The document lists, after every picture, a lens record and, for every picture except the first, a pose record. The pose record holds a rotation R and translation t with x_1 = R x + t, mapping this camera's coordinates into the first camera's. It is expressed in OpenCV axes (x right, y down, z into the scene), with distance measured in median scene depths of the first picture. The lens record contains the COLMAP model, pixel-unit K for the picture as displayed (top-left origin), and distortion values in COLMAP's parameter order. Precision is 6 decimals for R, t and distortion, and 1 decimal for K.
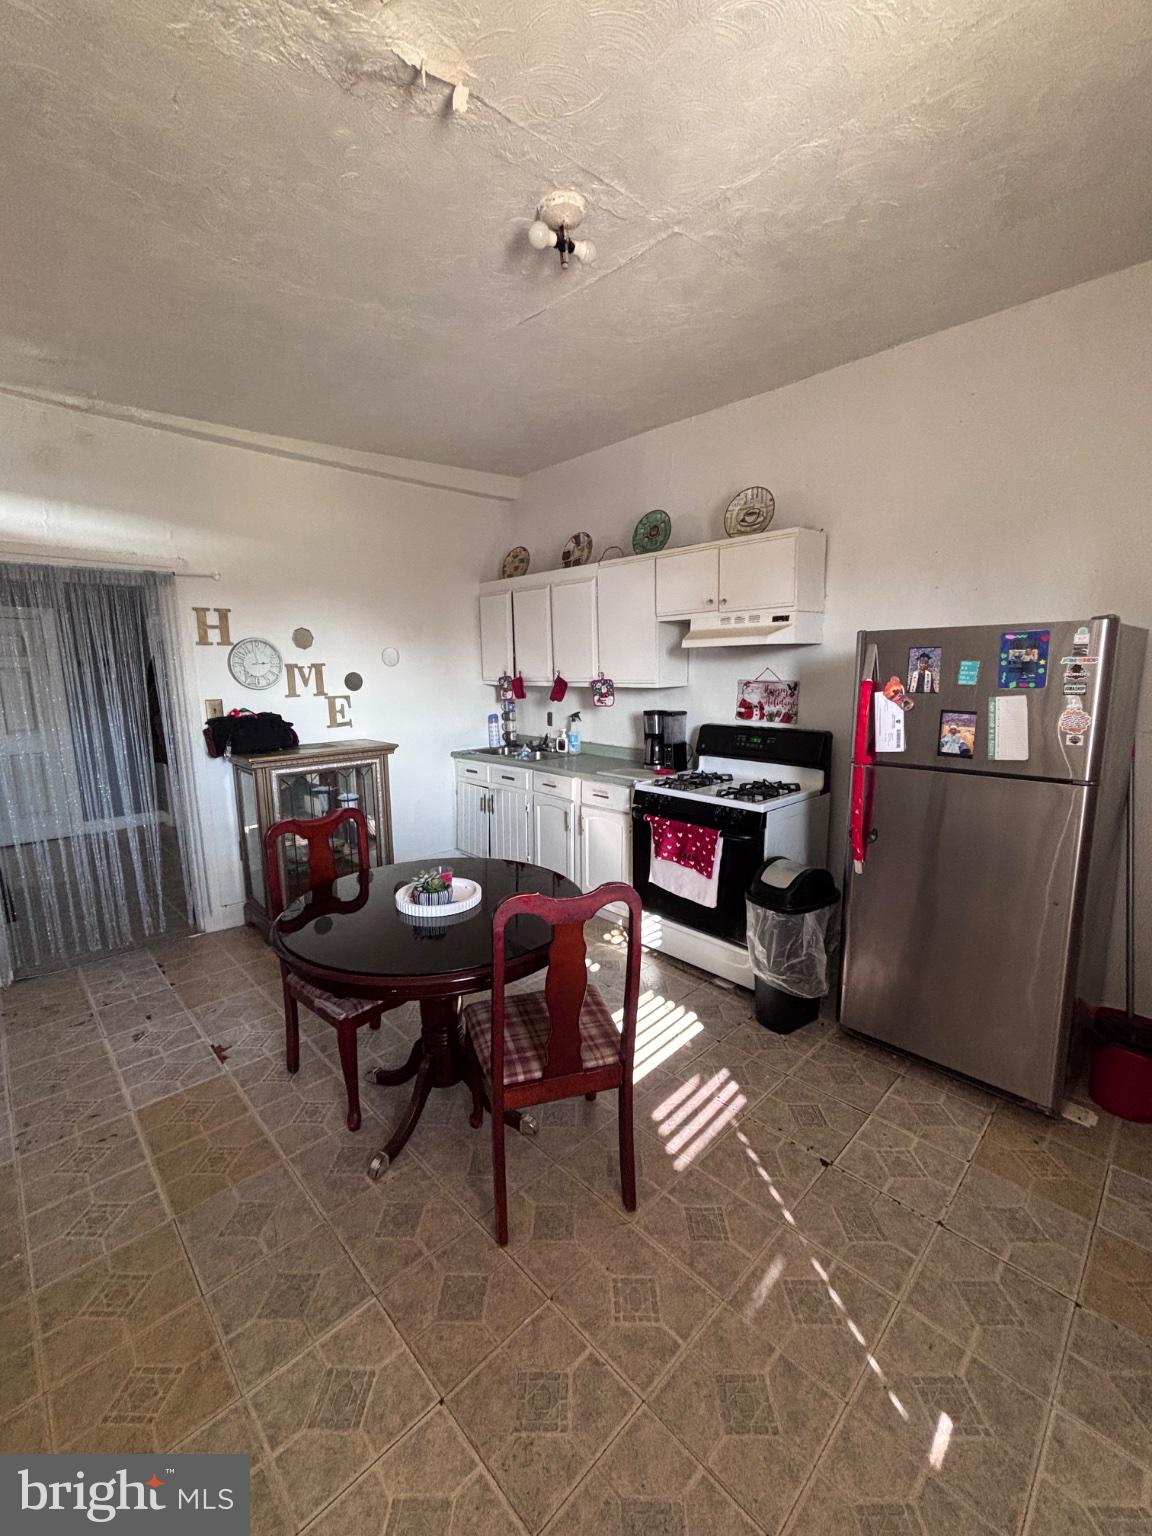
lens RADIAL K [[620.0, 0, 581.9], [0, 620.0, 769.4], [0, 0, 1]] dist [-0.008001, 0.002808]
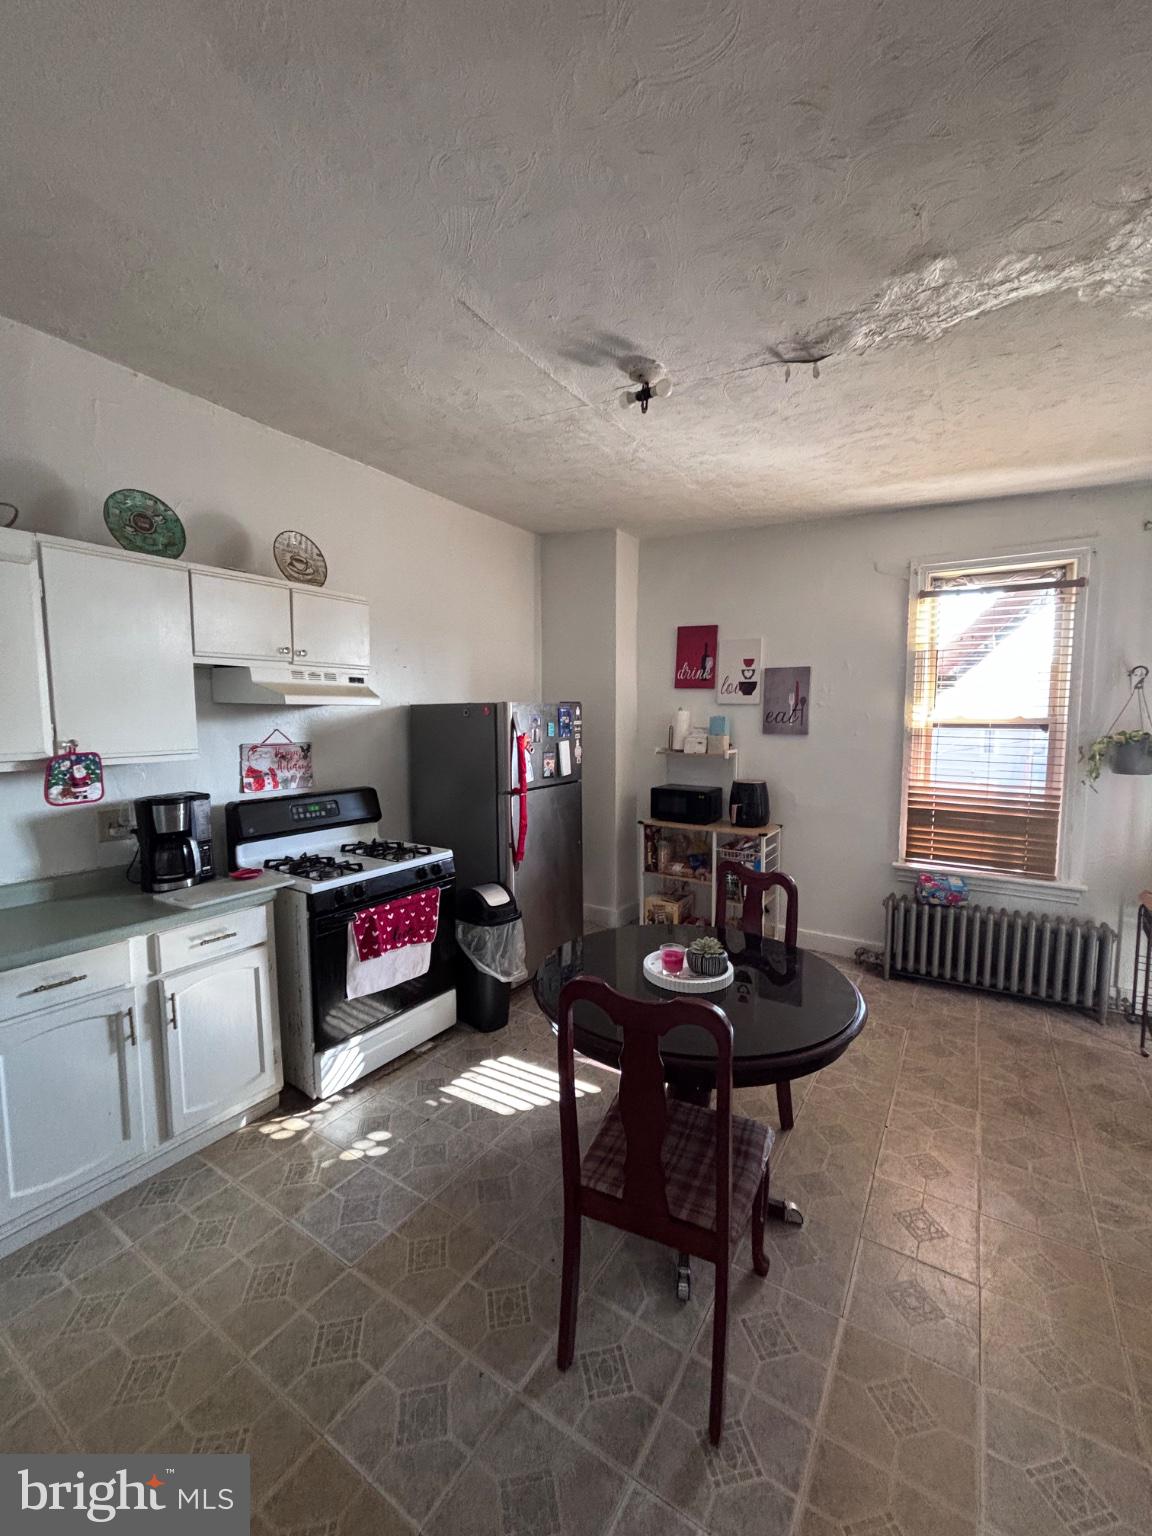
lens RADIAL K [[620.0, 0, 575.2], [0, 620.0, 764.3], [0, 0, 1]] dist [-0.008001, 0.002808]
pose [[-0.223186, -0.064240, 0.972657, -0.640427], [0.163621, 0.981200, 0.102349, -0.132256], [-0.960945, 0.181990, -0.208479, 0.767241]]
